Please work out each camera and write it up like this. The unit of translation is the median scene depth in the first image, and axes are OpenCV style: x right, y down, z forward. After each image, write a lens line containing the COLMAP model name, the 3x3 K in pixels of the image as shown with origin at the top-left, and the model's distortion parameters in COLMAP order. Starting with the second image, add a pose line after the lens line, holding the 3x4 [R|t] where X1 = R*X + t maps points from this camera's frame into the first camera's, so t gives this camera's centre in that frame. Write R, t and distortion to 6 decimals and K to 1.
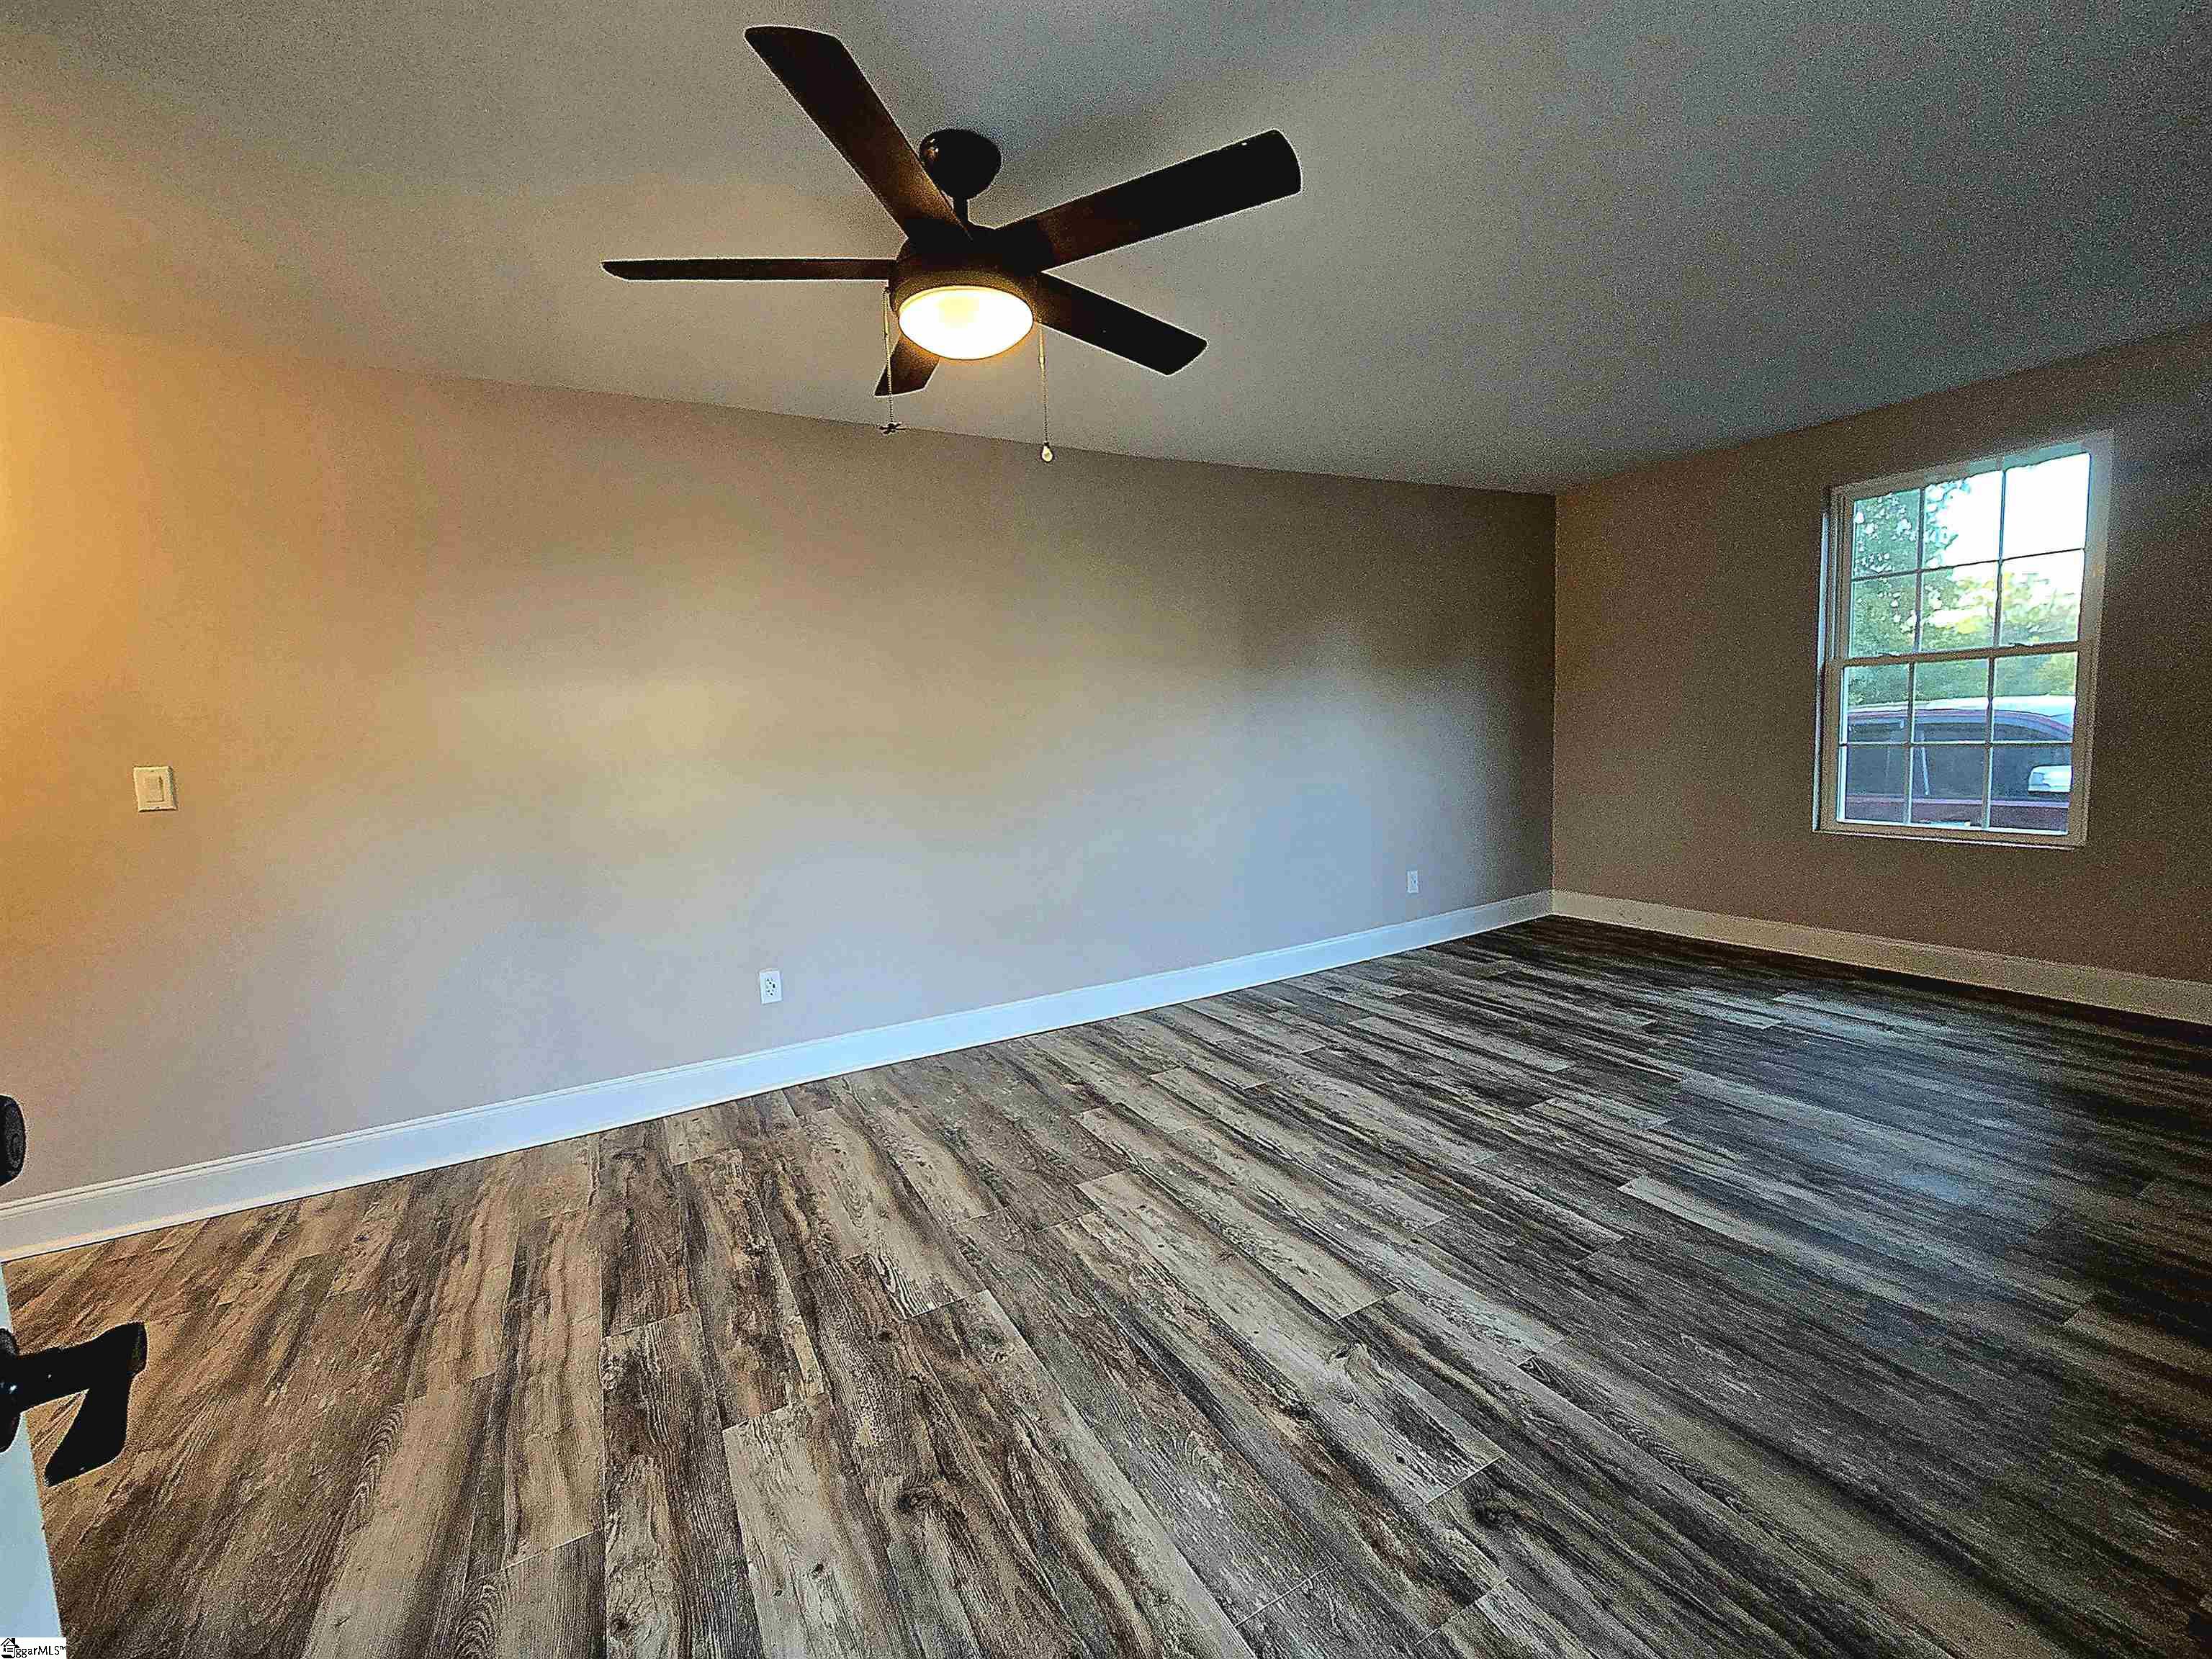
lens RADIAL K [[911.4, 0, 1101.1], [0, 911.4, 817.1], [0, 0, 1]] dist [-0.006644, 0.000087]
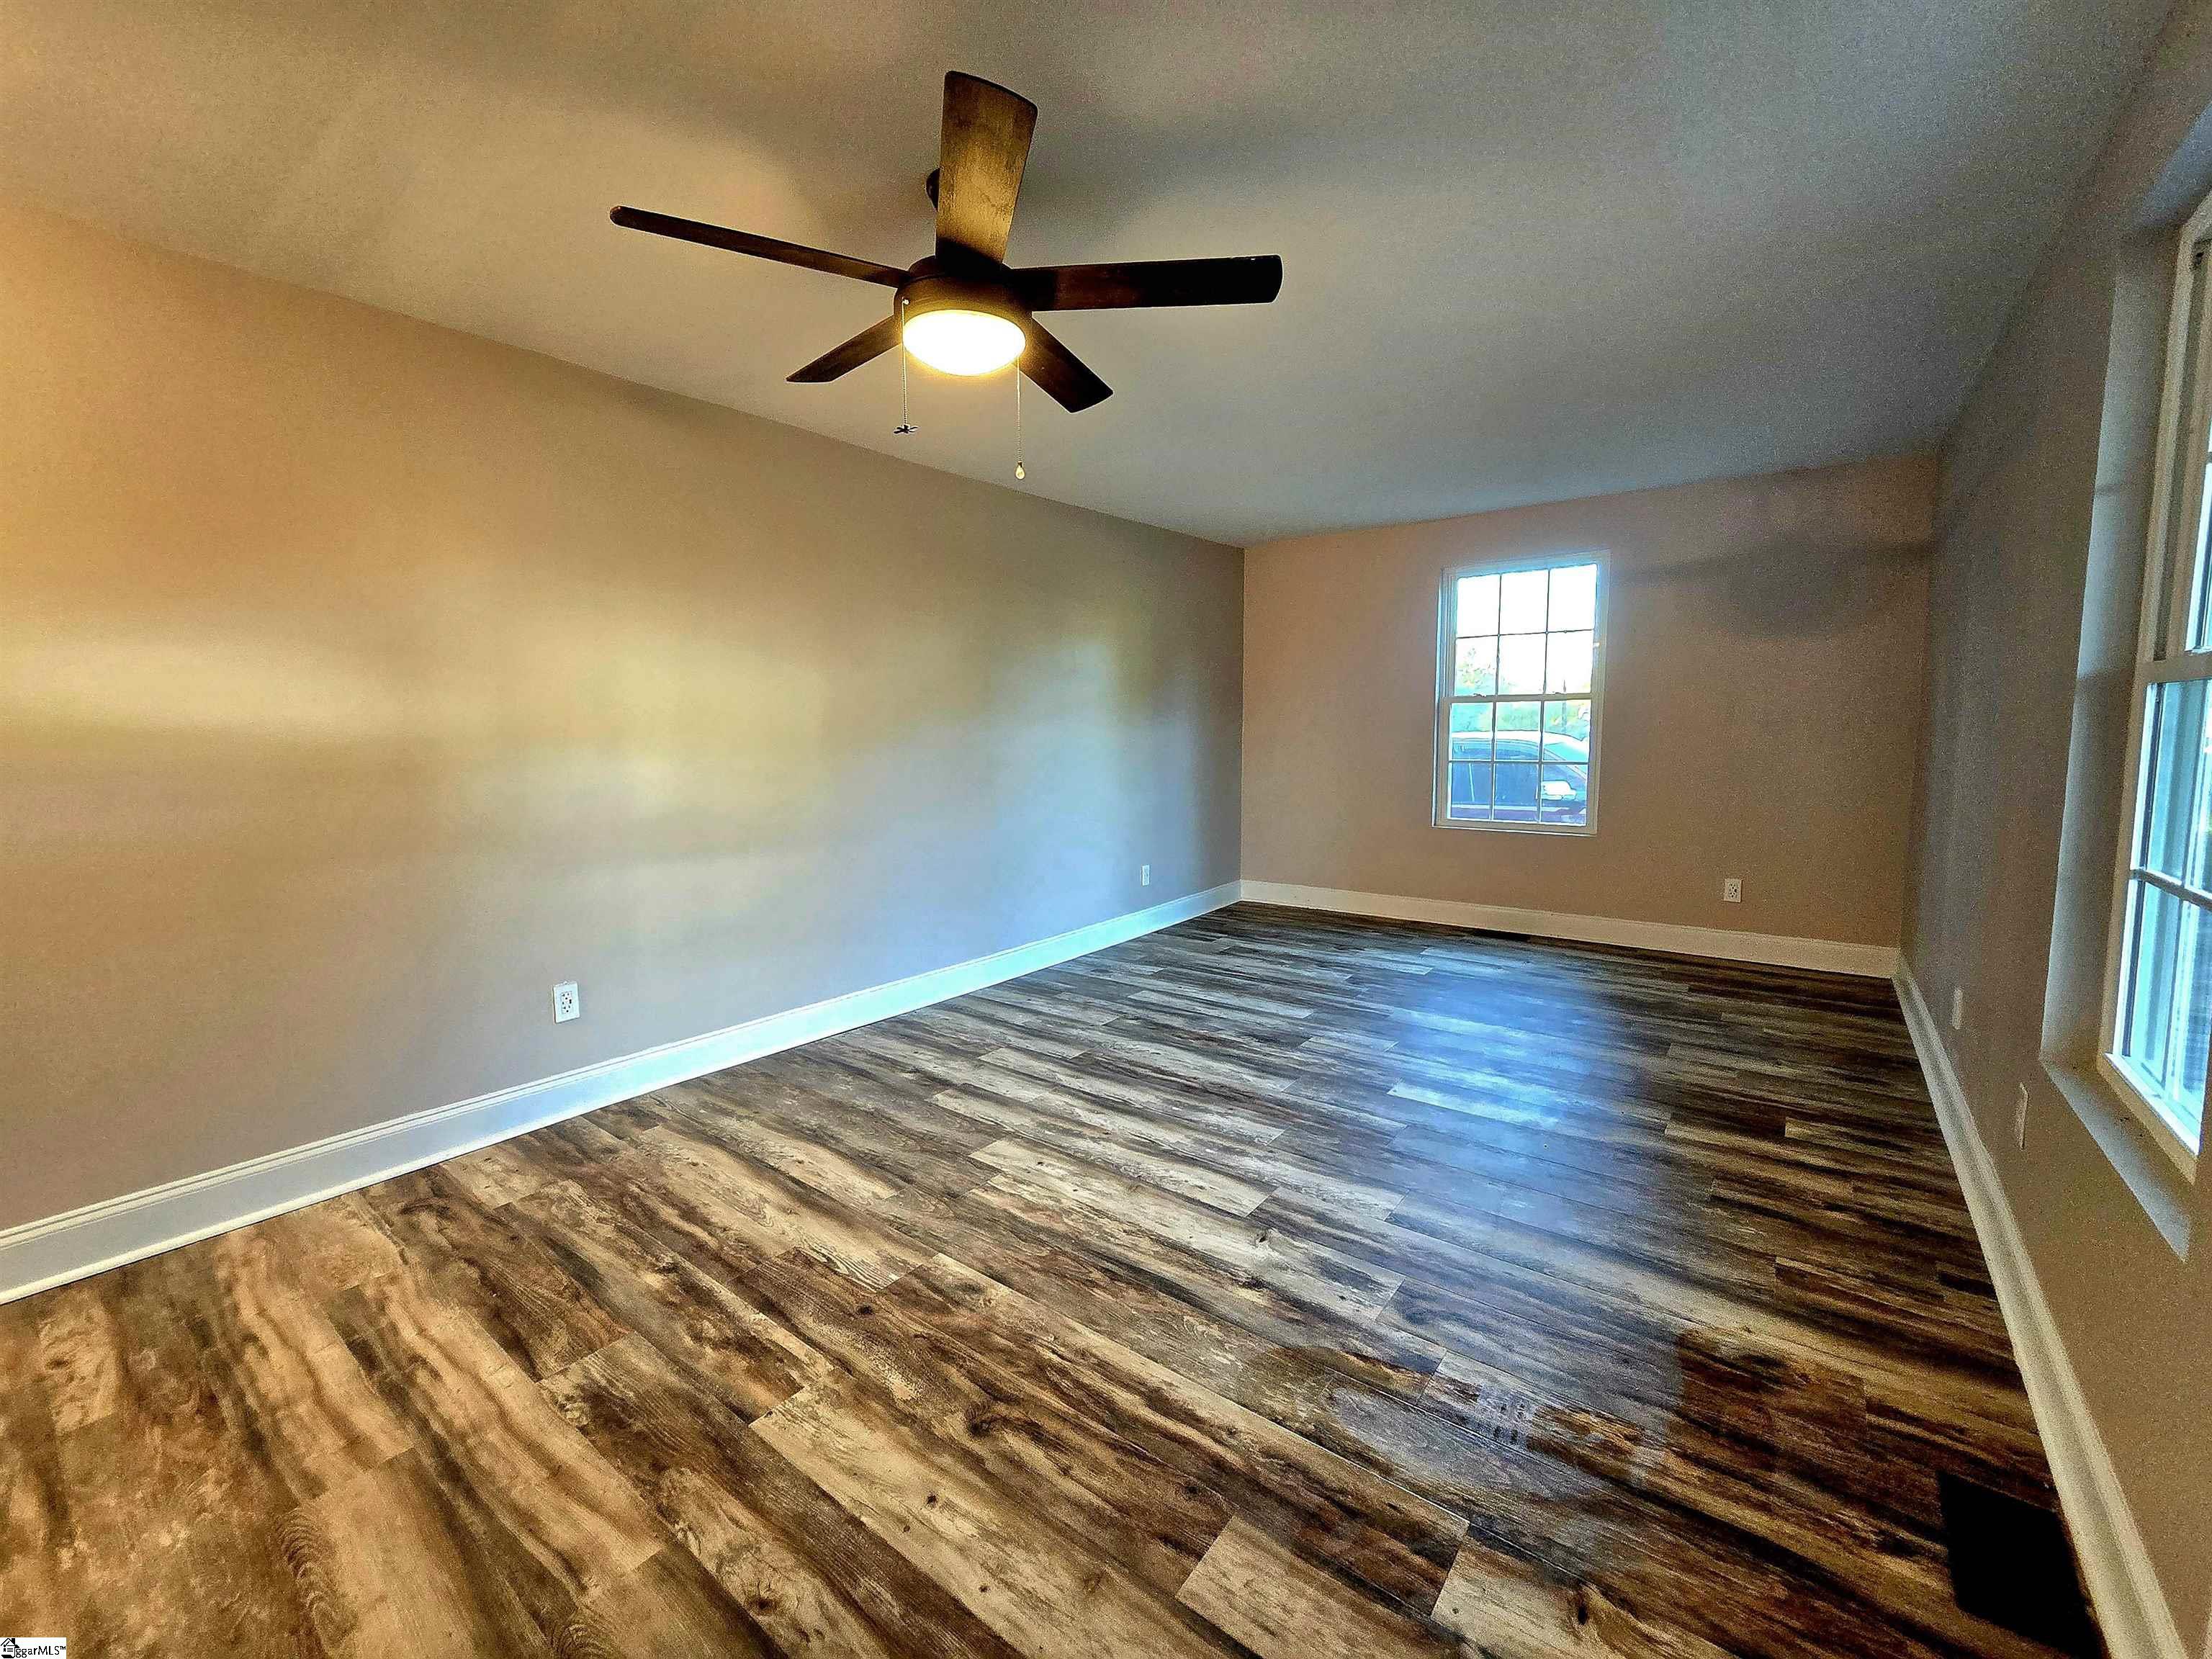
lens RADIAL K [[911.4, 0, 1068.9], [0, 911.4, 830.4], [0, 0, 1]] dist [-0.006644, 0.000087]
pose [[0.922409, -0.007504, 0.386141, -0.386924], [0.008061, 0.999967, 0.000176, 0.029416], [-0.386130, 0.002950, 0.922440, -0.033208]]
